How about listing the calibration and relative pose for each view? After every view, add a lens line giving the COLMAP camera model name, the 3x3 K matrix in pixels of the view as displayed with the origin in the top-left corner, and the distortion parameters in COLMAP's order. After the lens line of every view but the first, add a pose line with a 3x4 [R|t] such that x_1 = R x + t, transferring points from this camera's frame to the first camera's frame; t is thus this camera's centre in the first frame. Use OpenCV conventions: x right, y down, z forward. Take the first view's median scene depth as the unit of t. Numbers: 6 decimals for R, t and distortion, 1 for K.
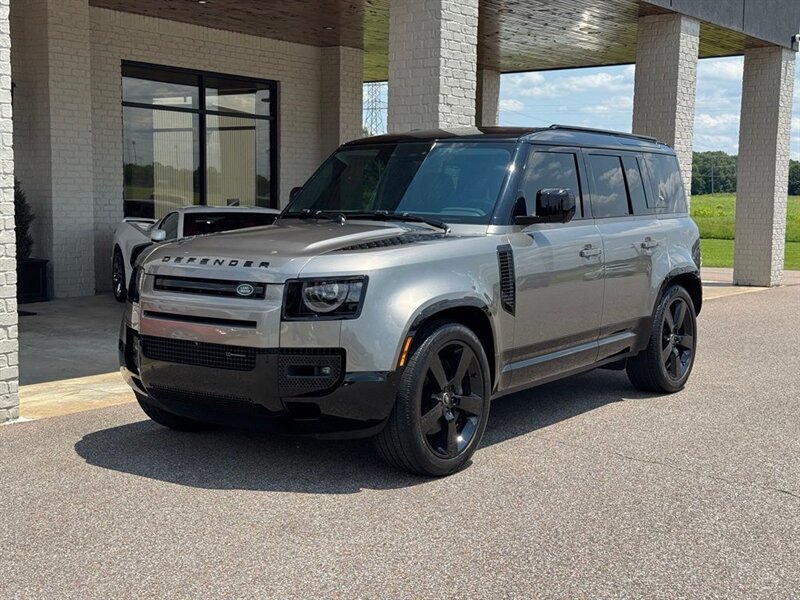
lens RADIAL K [[1113.6, 0, 400.0], [0, 1113.6, 300.0], [0, 0, 1]] dist [0.201012, -0.453593]
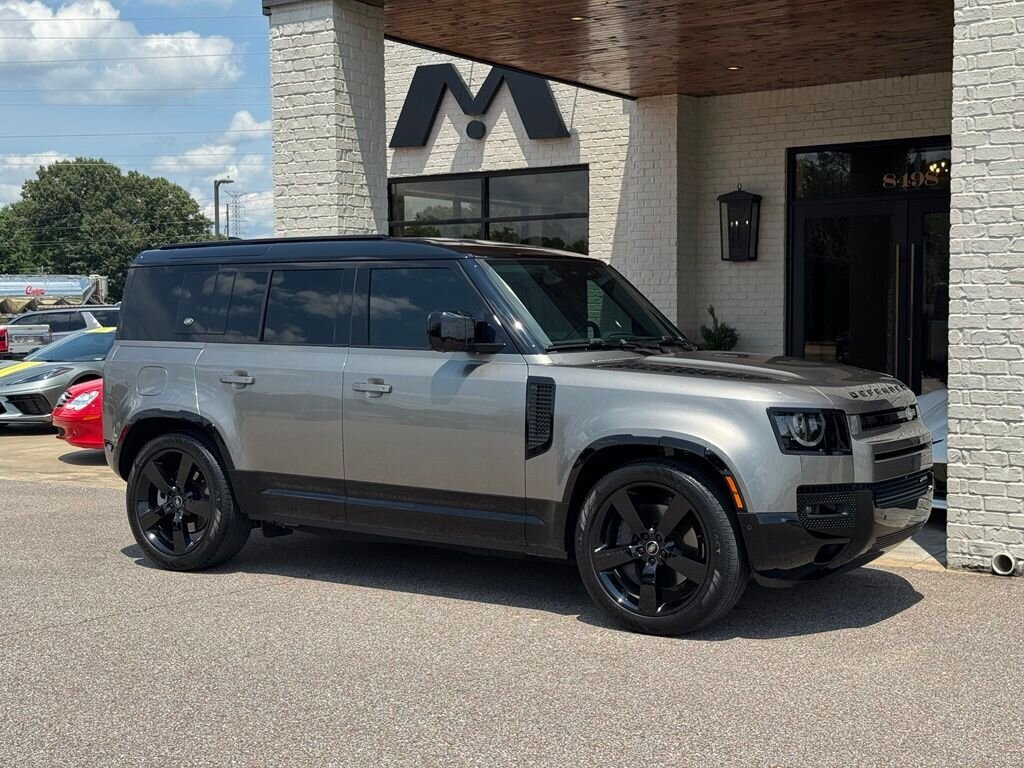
lens RADIAL K [[1425.0, 0, 507.6], [0, 1425.0, 377.6], [0, 0, 1]] dist [0.208324, -0.476643]
pose [[0.044086, 0.034154, -0.998444, 0.802095], [-0.088525, 0.995618, 0.030148, -0.064016], [0.995098, 0.087058, 0.046916, 0.737697]]
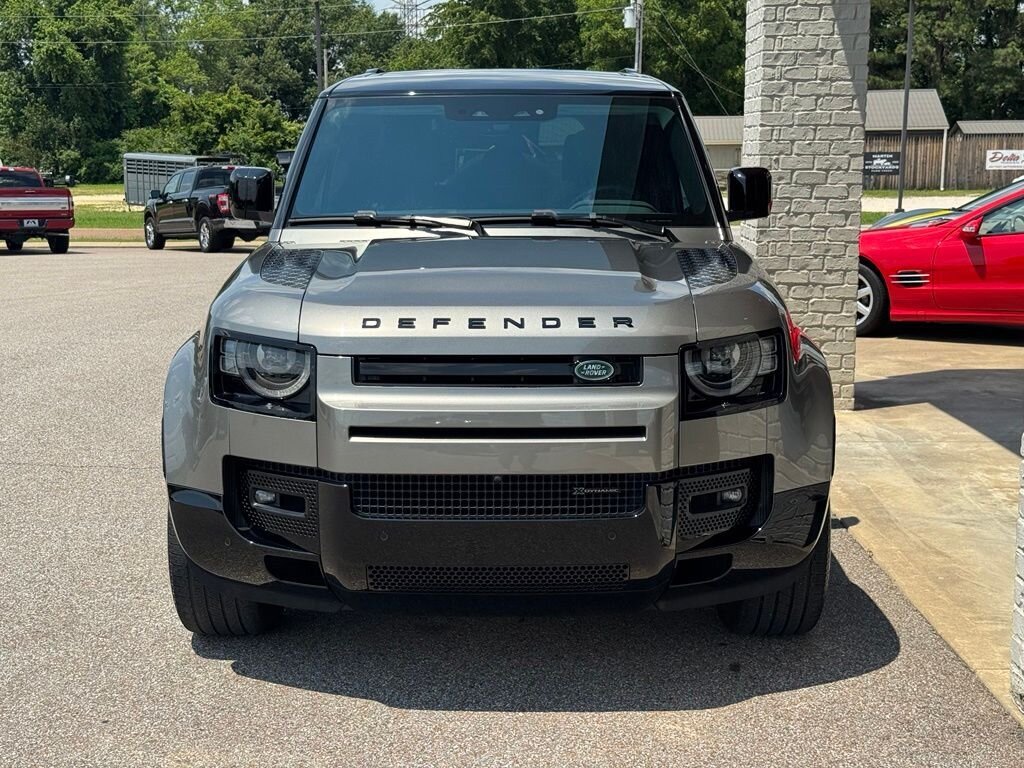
lens RADIAL K [[1425.4, 0, 512.0], [0, 1425.4, 384.0], [0, 0, 1]] dist [0.201012, -0.453593]
pose [[-0.802843, 0.083237, -0.590351, 0.369733], [-0.064934, 0.972107, 0.225369, -0.121216], [0.592643, 0.219270, -0.775045, 1.229874]]
